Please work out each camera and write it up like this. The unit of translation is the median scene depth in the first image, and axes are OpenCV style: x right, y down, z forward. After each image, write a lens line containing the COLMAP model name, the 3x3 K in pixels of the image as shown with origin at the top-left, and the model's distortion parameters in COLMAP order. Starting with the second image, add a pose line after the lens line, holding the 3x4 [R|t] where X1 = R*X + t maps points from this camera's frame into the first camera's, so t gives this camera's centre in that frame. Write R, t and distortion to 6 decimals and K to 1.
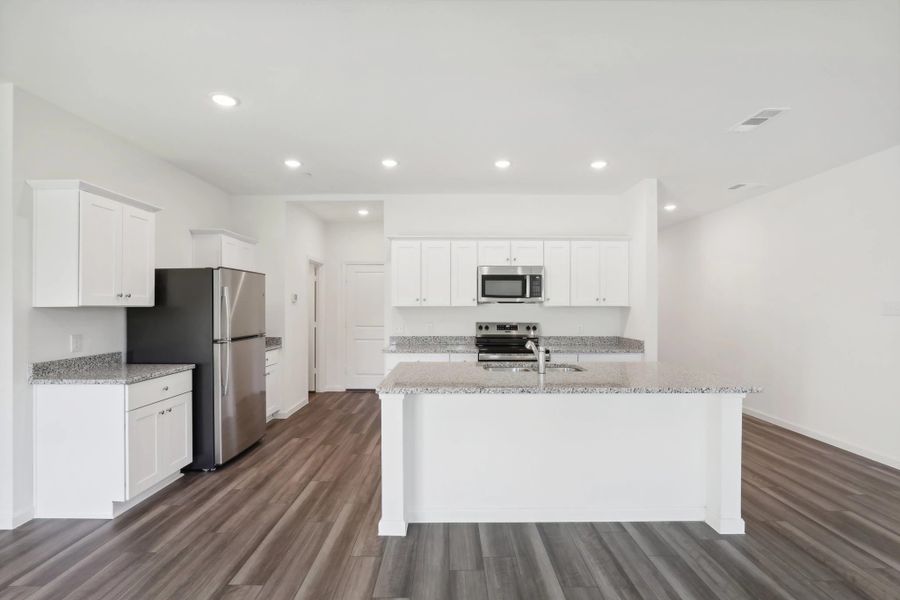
lens RADIAL K [[411.6, 0, 450.4], [0, 411.6, 306.7], [0, 0, 1]] dist [-0.016725, 0.000817]
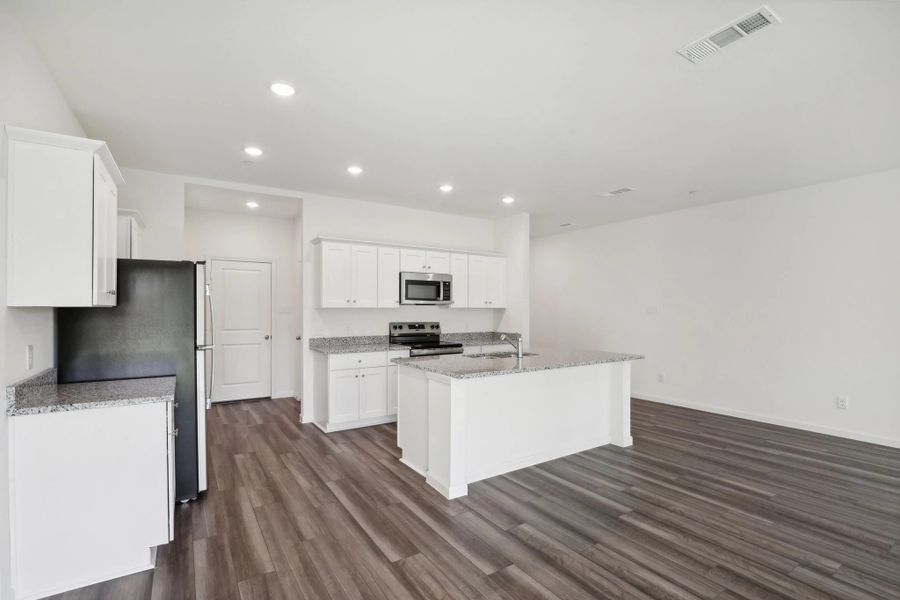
lens RADIAL K [[411.6, 0, 450.4], [0, 411.6, 306.7], [0, 0, 1]] dist [-0.016725, 0.000817]
pose [[0.838341, 0.004484, 0.545128, -0.545897], [-0.002359, 0.999987, -0.004598, 0.001037], [-0.545141, 0.002569, 0.838340, -0.003537]]
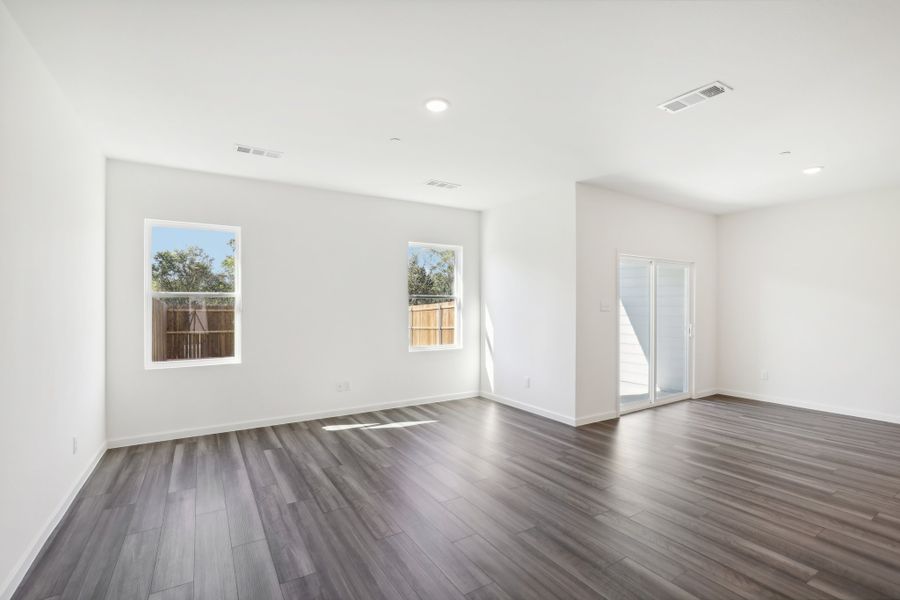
lens RADIAL K [[417.2, 0, 453.3], [0, 417.2, 305.9], [0, 0, 1]] dist [-0.021164, 0.000351]
pose [[-0.849059, 0.000364, -0.528297, 0.825267], [-0.000045, 1.000000, 0.000761, 0.003087], [0.528297, 0.000670, -0.849059, 0.653752]]
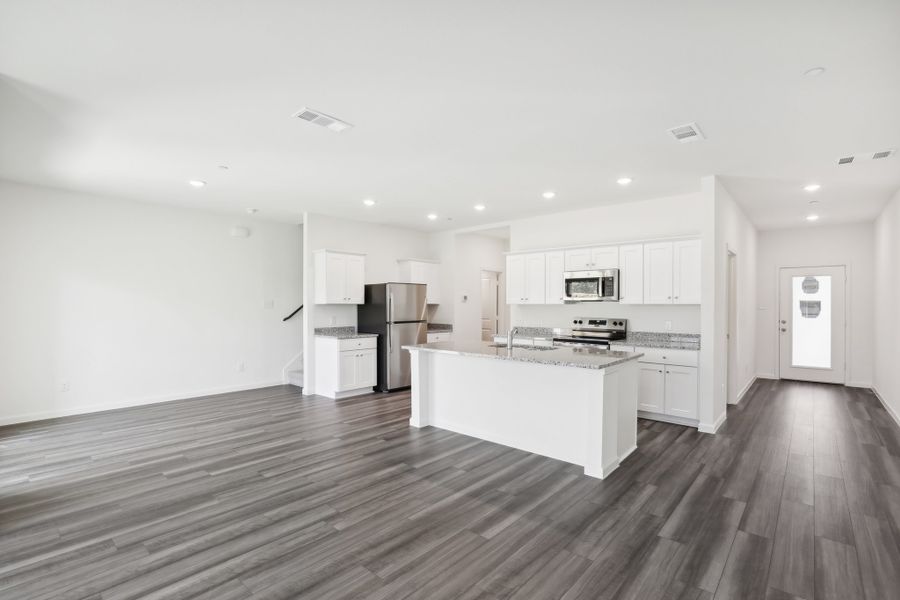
lens RADIAL K [[417.2, 0, 453.3], [0, 417.2, 305.9], [0, 0, 1]] dist [-0.021164, 0.000351]
pose [[0.751303, 0.003852, -0.659946, 0.824941], [-0.002149, 0.999992, 0.003390, 0.001154], [0.659953, -0.001129, 0.751306, -0.204858]]
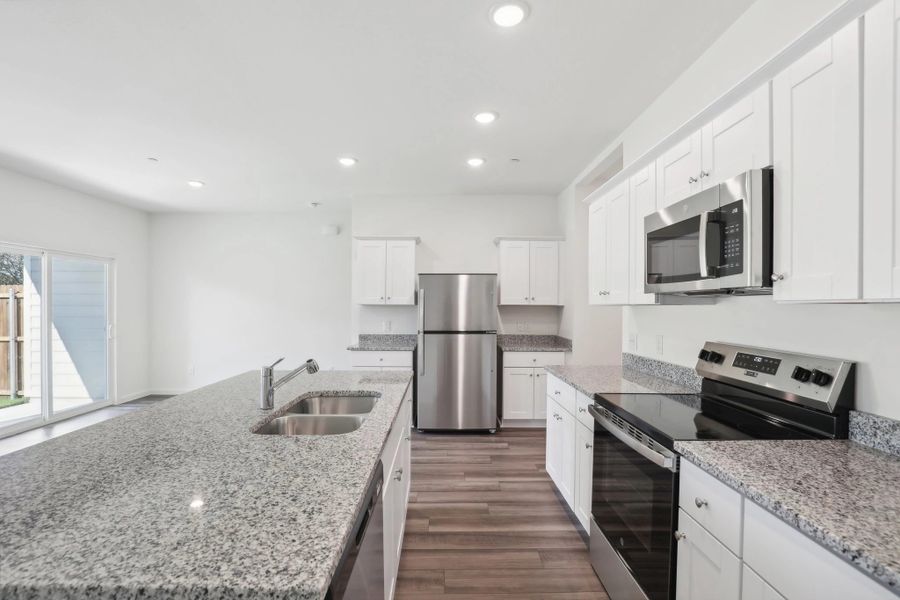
lens RADIAL K [[417.2, 0, 453.3], [0, 417.2, 305.9], [0, 0, 1]] dist [-0.021164, 0.000351]
pose [[0.008153, -0.000370, -0.999967, 0.670935], [-0.004168, 0.999991, -0.000404, 0.002852], [0.999958, 0.004171, 0.008151, 0.997868]]
